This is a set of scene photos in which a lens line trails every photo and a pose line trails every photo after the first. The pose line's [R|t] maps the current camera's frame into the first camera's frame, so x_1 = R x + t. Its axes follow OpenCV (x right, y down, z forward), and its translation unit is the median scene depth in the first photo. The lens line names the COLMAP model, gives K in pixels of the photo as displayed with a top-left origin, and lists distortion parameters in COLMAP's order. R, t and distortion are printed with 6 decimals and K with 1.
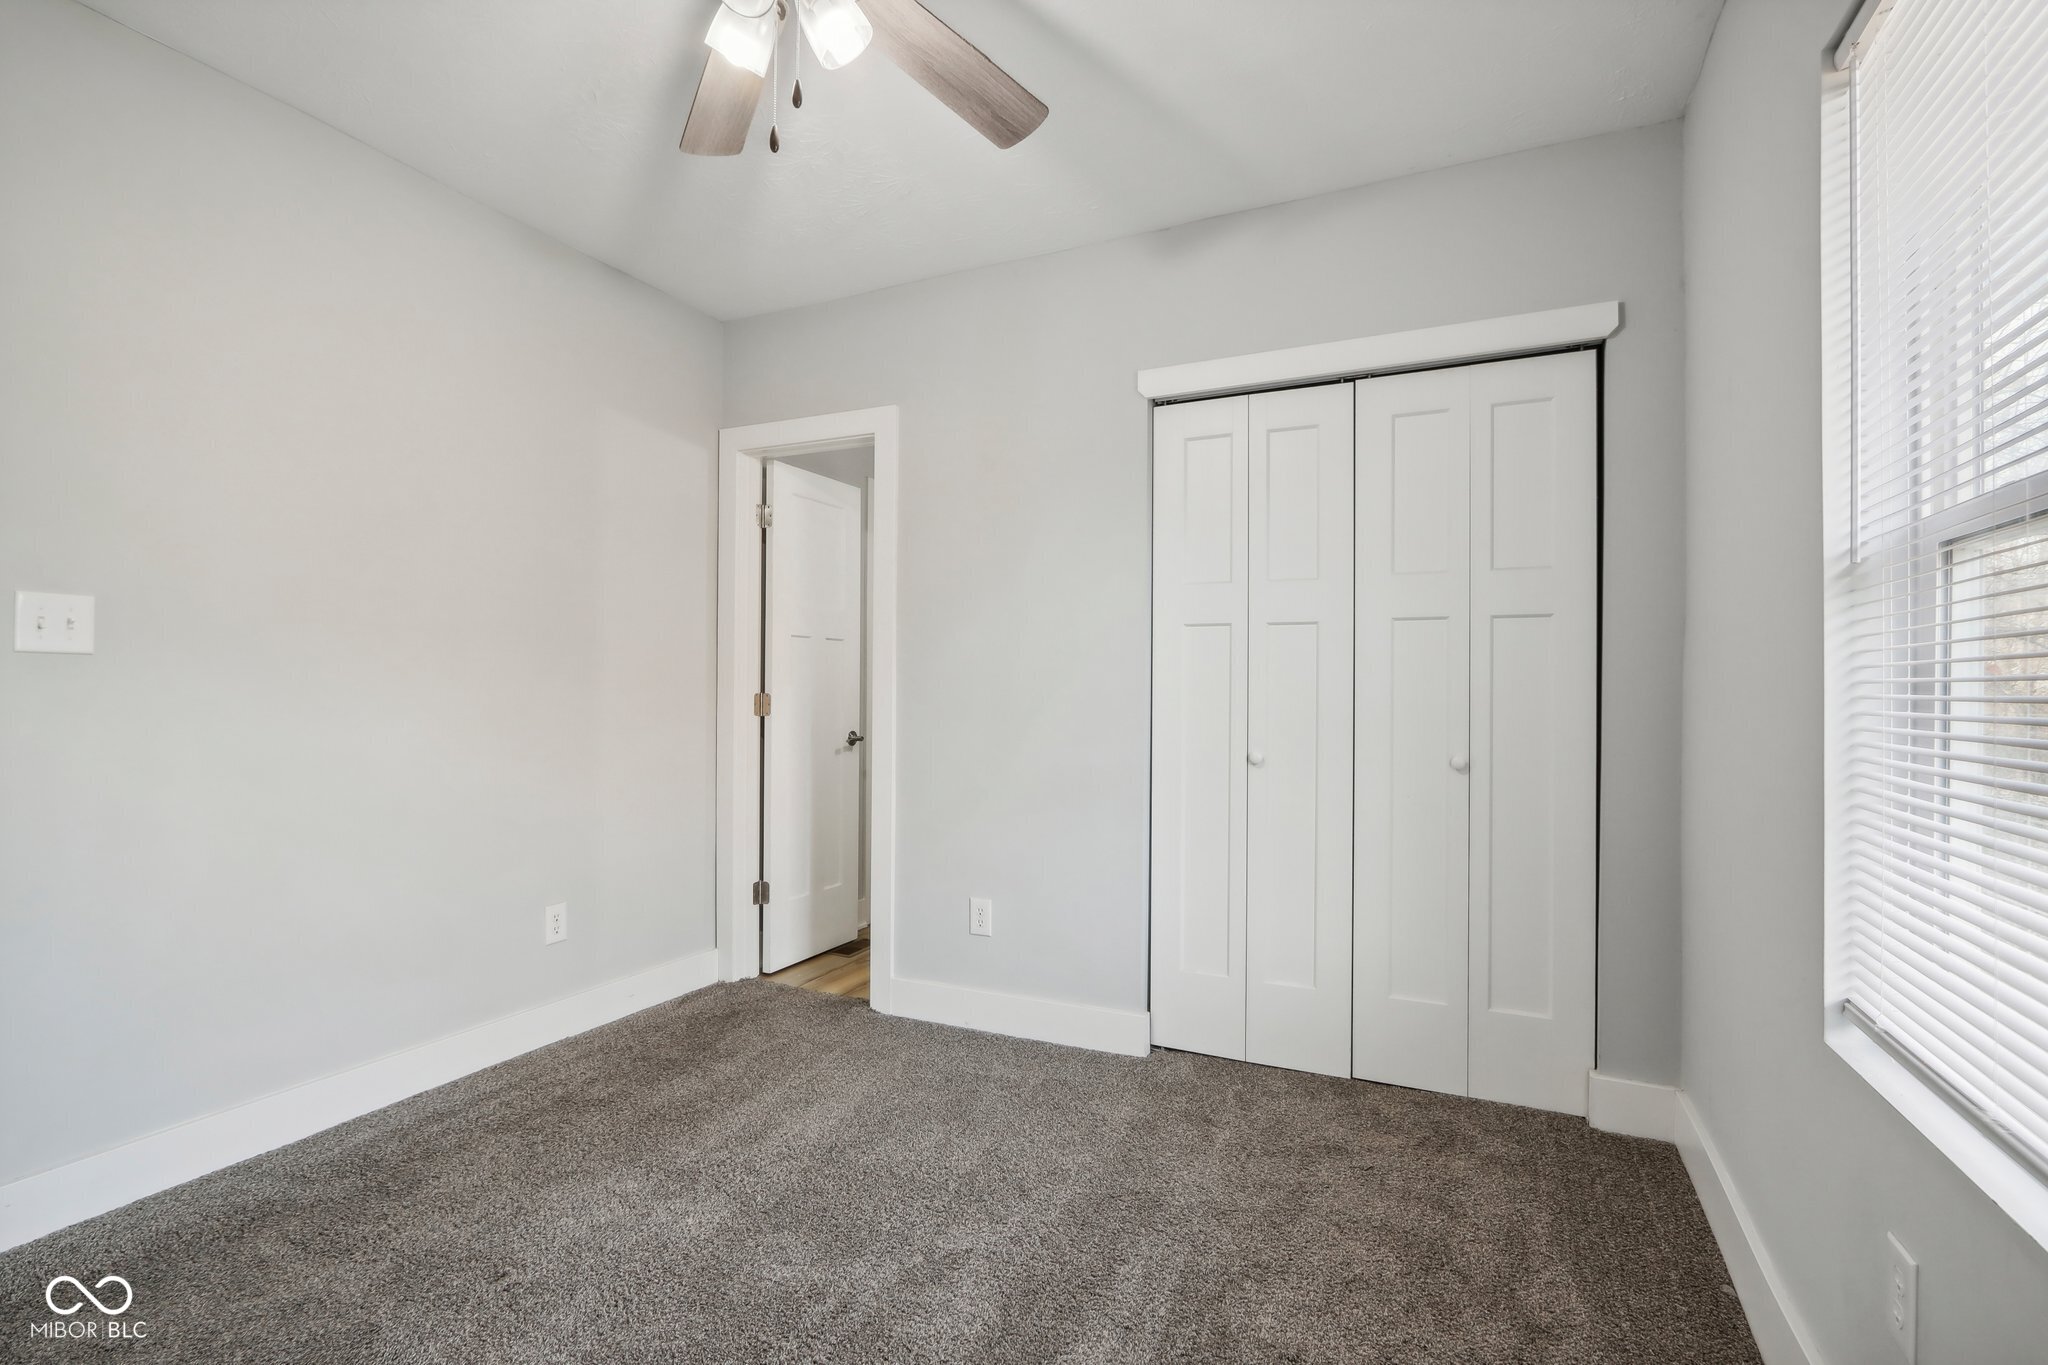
lens RADIAL K [[956.1, 0, 1025.6], [0, 956.1, 693.5], [0, 0, 1]] dist [-0.005009, -0.000439]
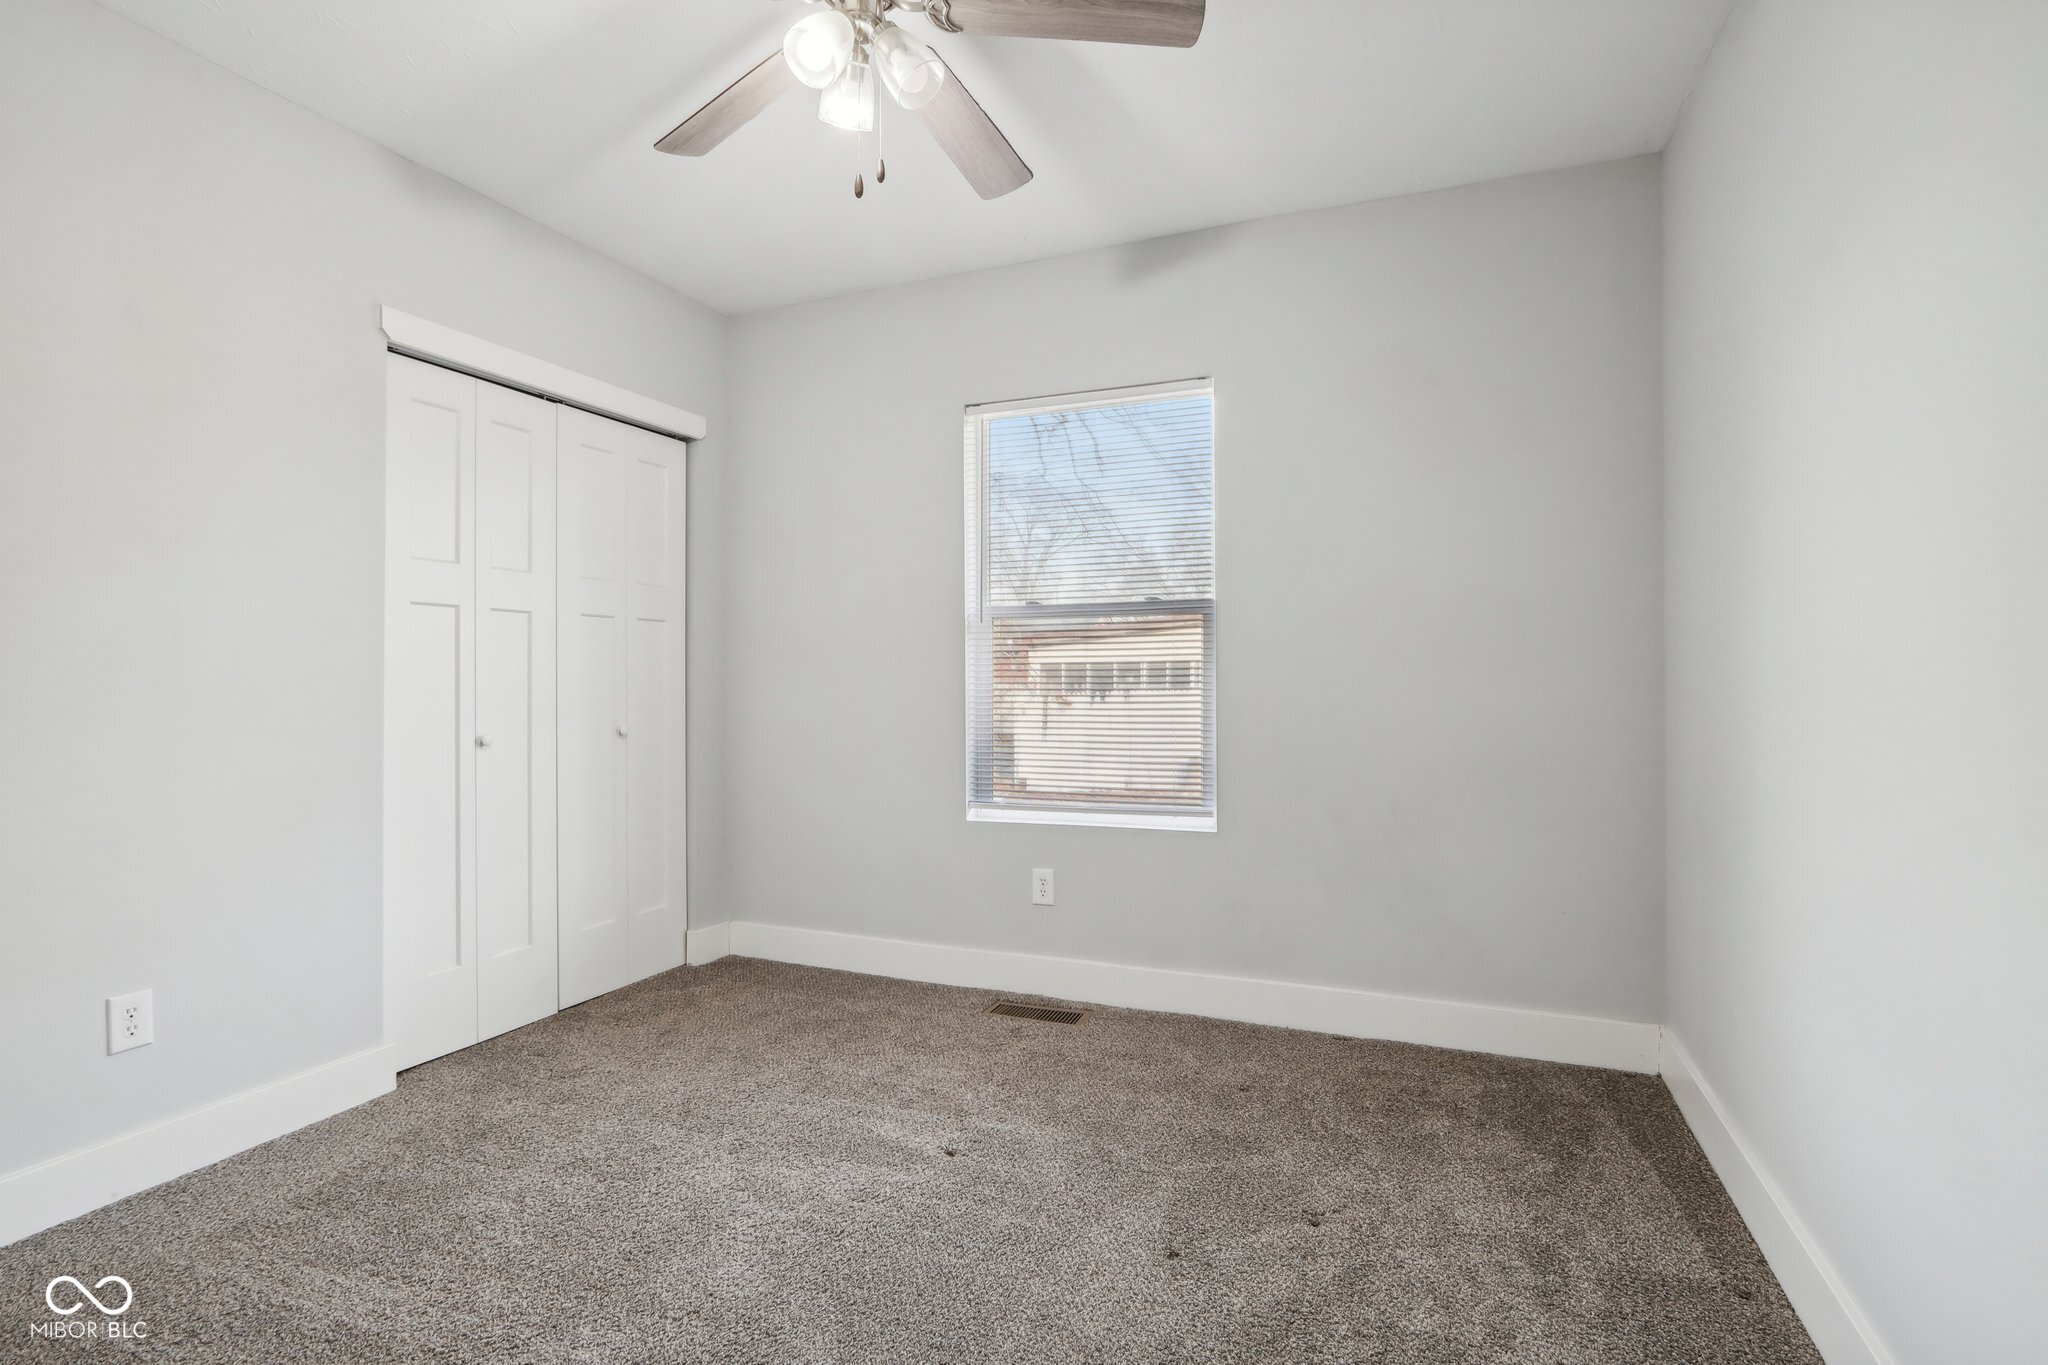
lens RADIAL K [[956.1, 0, 1023.0], [0, 956.1, 677.7], [0, 0, 1]] dist [-0.005009, -0.000439]
pose [[-0.036199, -0.003894, 0.999337, -0.884399], [-0.007527, 0.999965, 0.003624, -0.007706], [-0.999316, -0.007391, -0.036227, 0.519832]]
